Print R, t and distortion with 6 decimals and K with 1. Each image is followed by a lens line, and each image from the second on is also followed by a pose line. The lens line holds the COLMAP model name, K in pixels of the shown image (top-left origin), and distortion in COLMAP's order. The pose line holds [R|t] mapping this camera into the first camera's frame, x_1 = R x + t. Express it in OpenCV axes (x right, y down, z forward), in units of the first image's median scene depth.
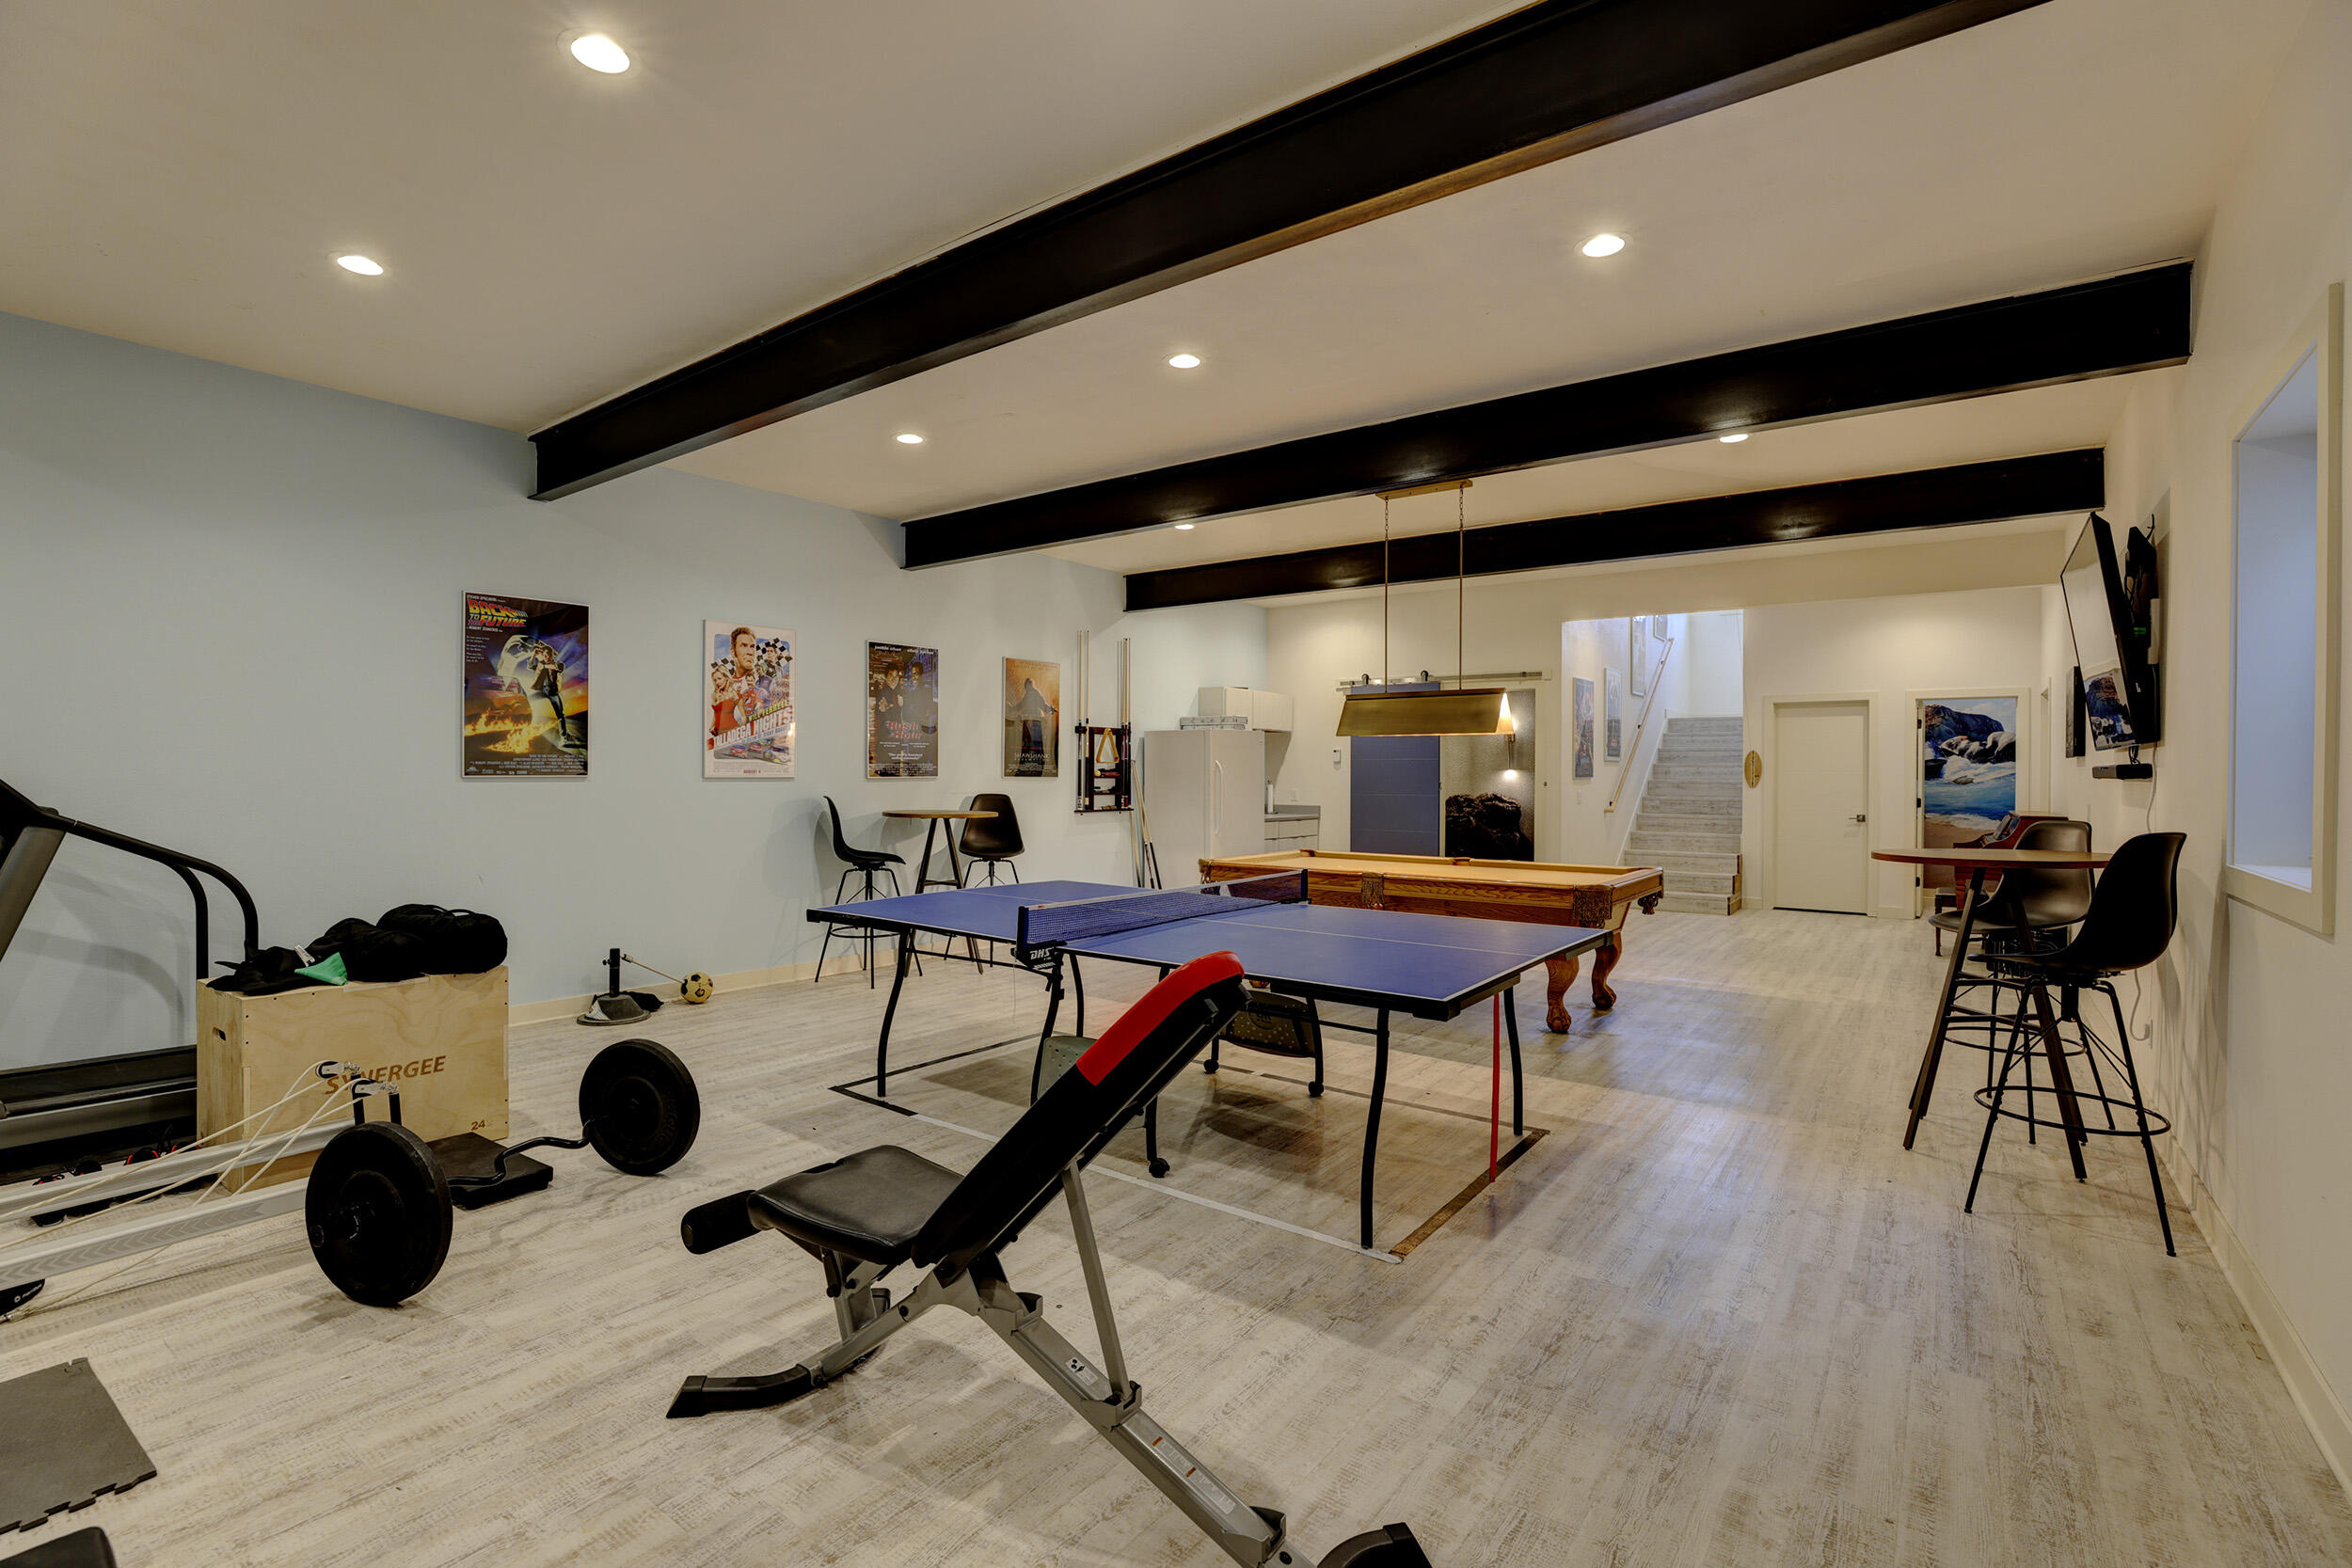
lens RADIAL K [[1074.8, 0, 1161.7], [0, 1074.8, 773.9], [0, 0, 1]] dist [-0.045917, 0.013042]
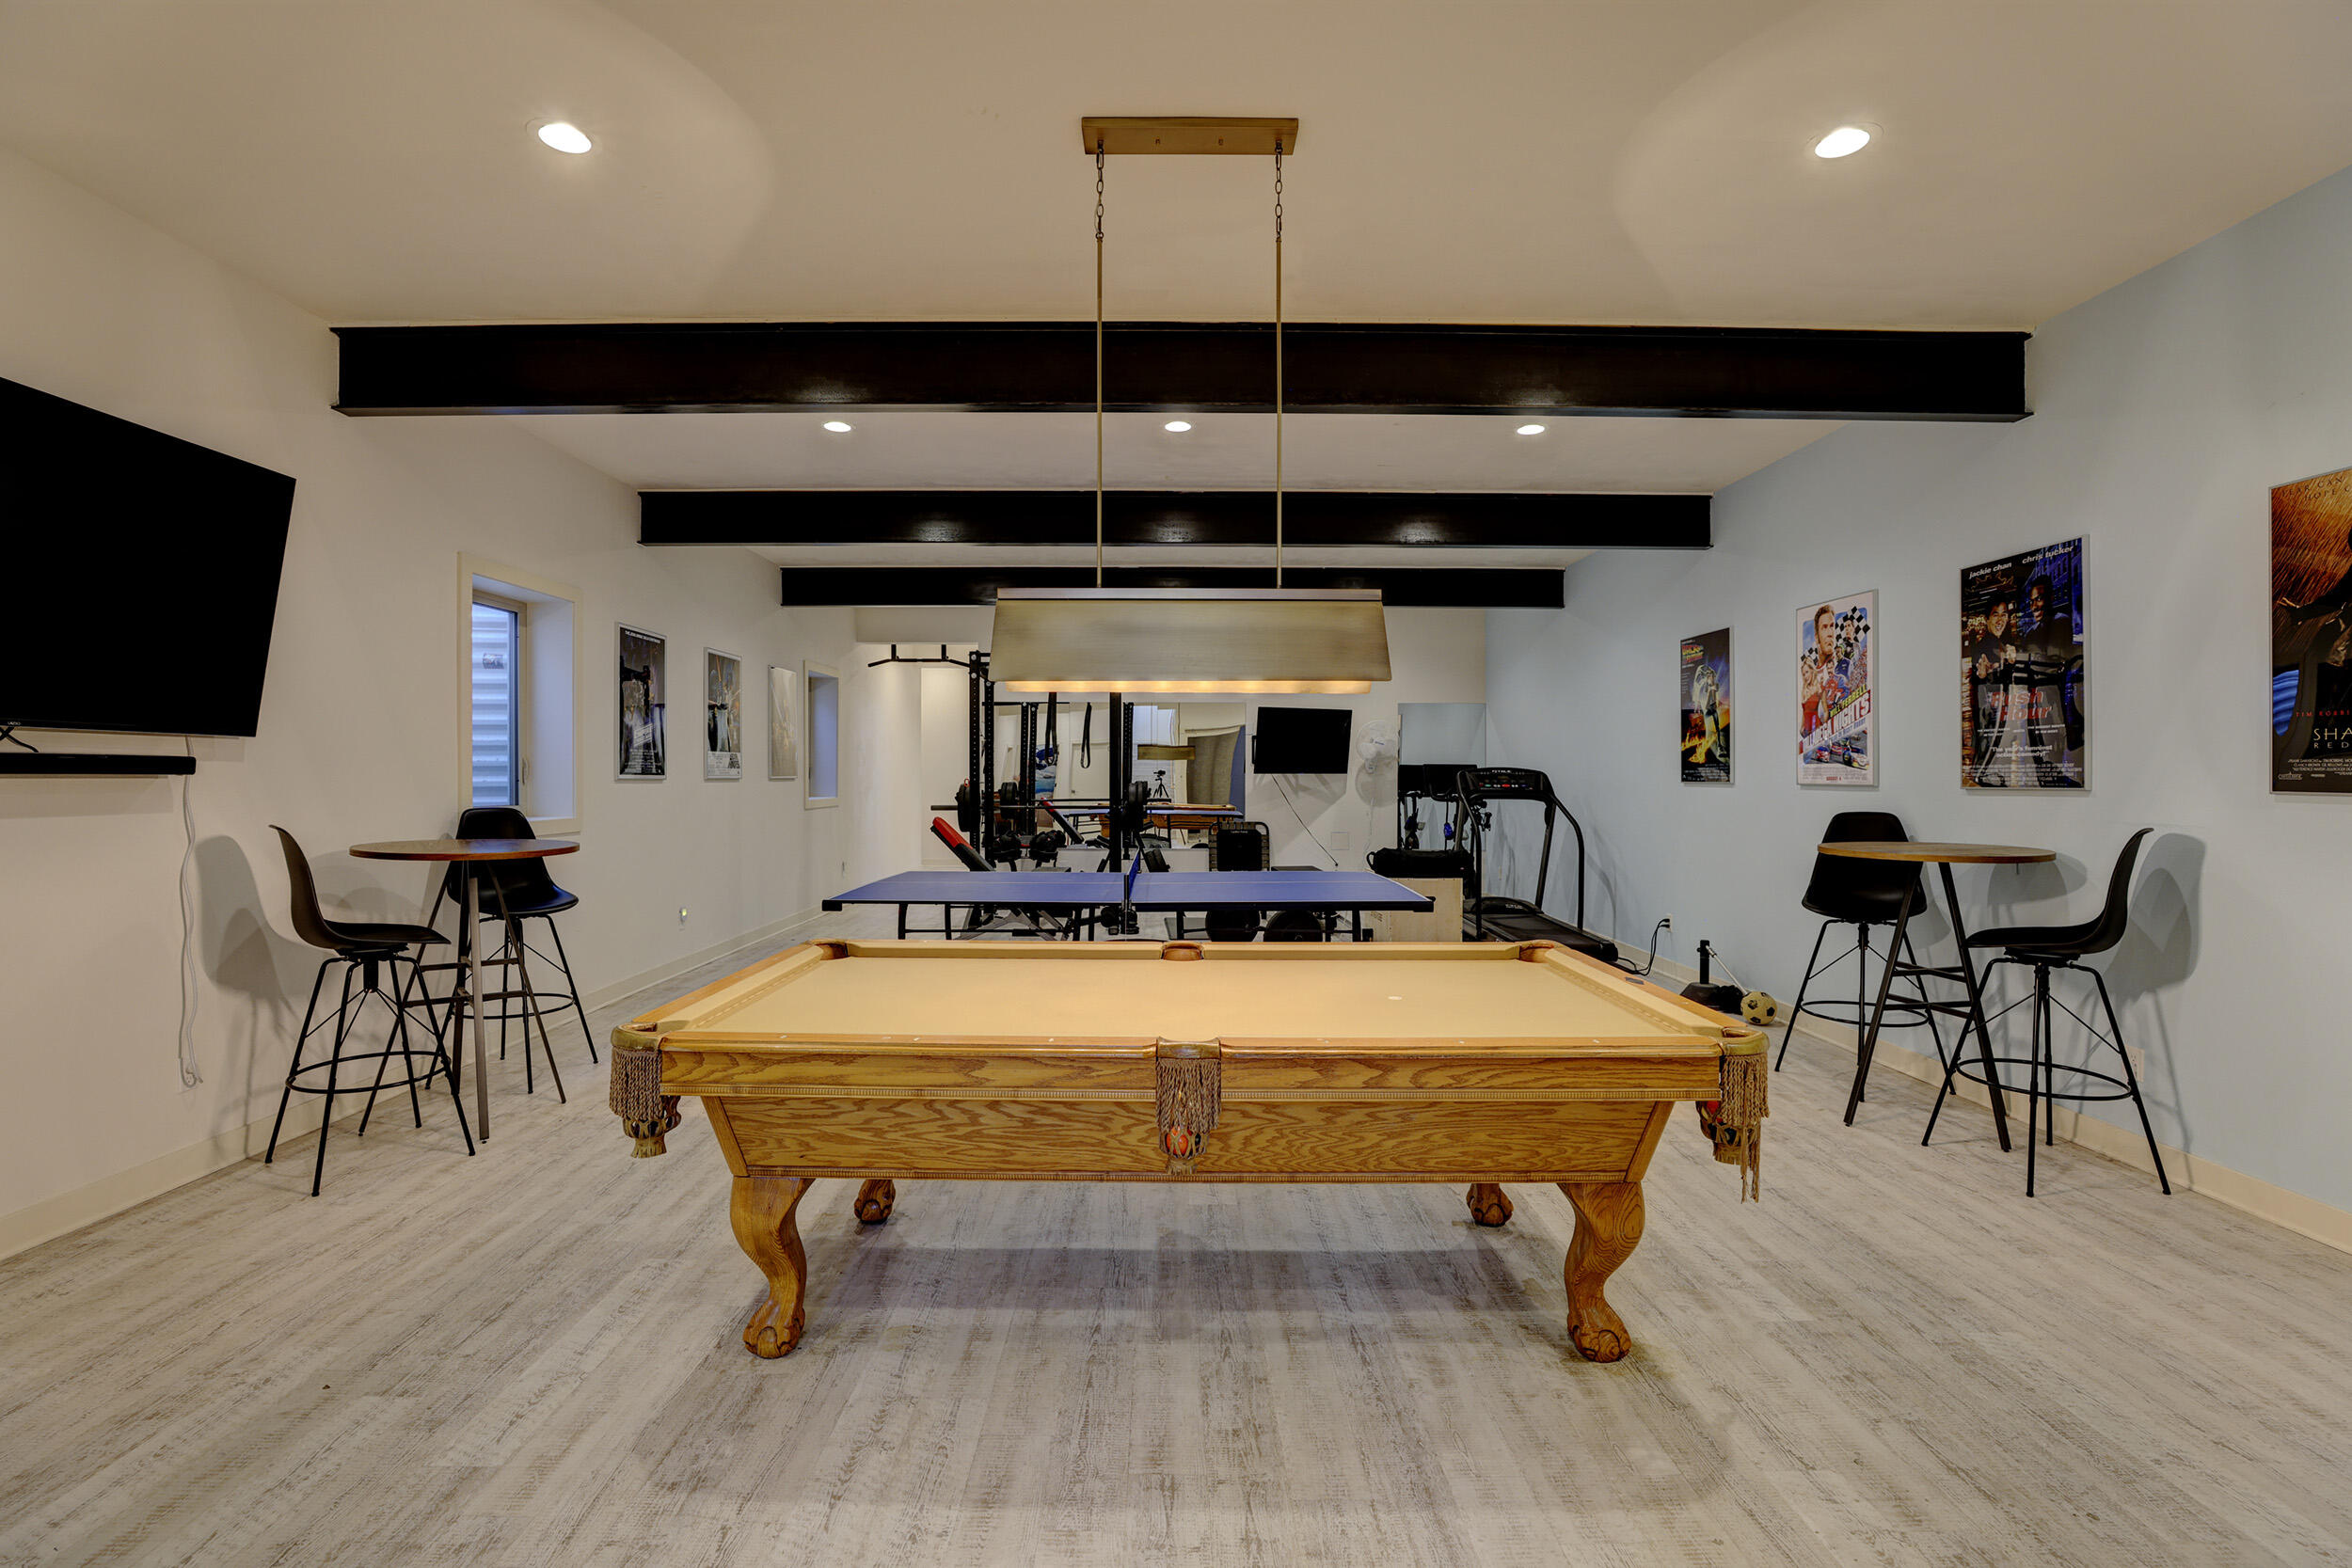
lens RADIAL K [[1074.8, 0, 1161.7], [0, 1074.8, 773.9], [0, 0, 1]] dist [-0.045917, 0.013042]
pose [[-0.797540, -0.008679, -0.603204, 0.375529], [-0.008597, 0.999958, -0.003020, 0.000868], [0.603205, 0.002778, -0.797582, 0.977880]]
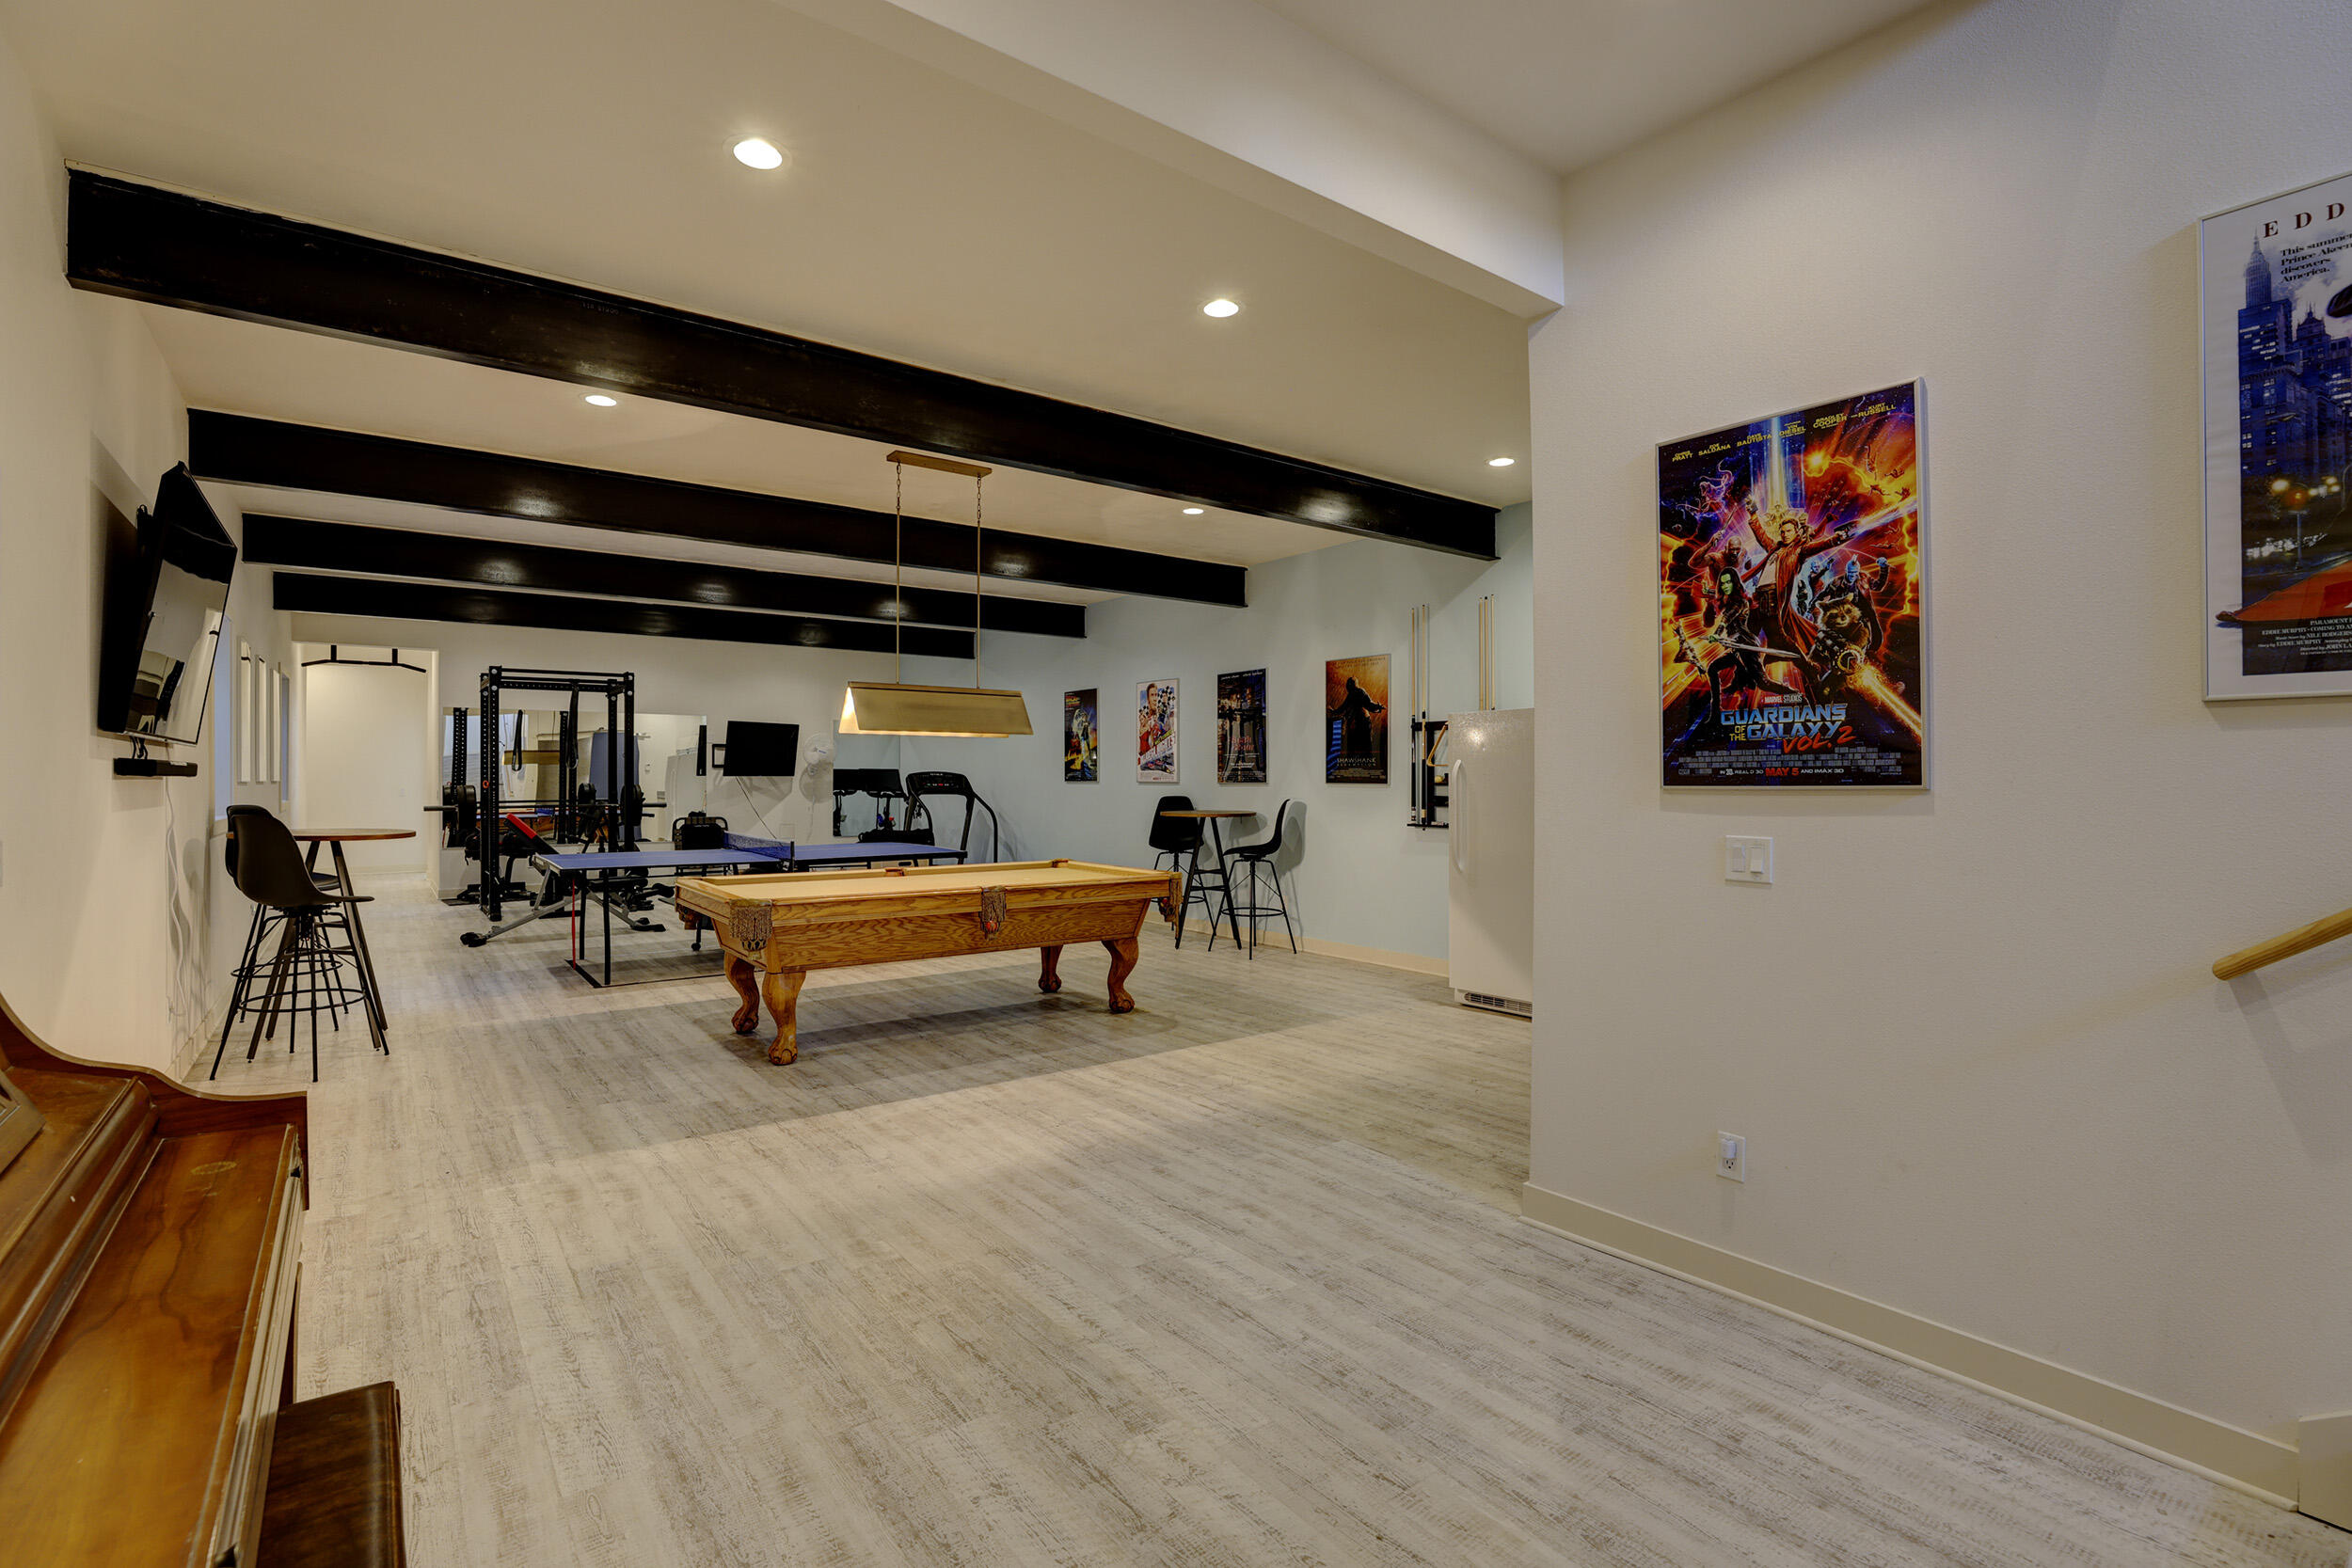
lens RADIAL K [[1074.8, 0, 1161.7], [0, 1074.8, 773.9], [0, 0, 1]] dist [-0.045917, 0.013042]
pose [[-0.279050, -0.010324, -0.960221, 0.771706], [-0.004568, 0.999945, -0.009424, 0.003933], [0.960266, 0.001756, -0.279082, 1.044204]]
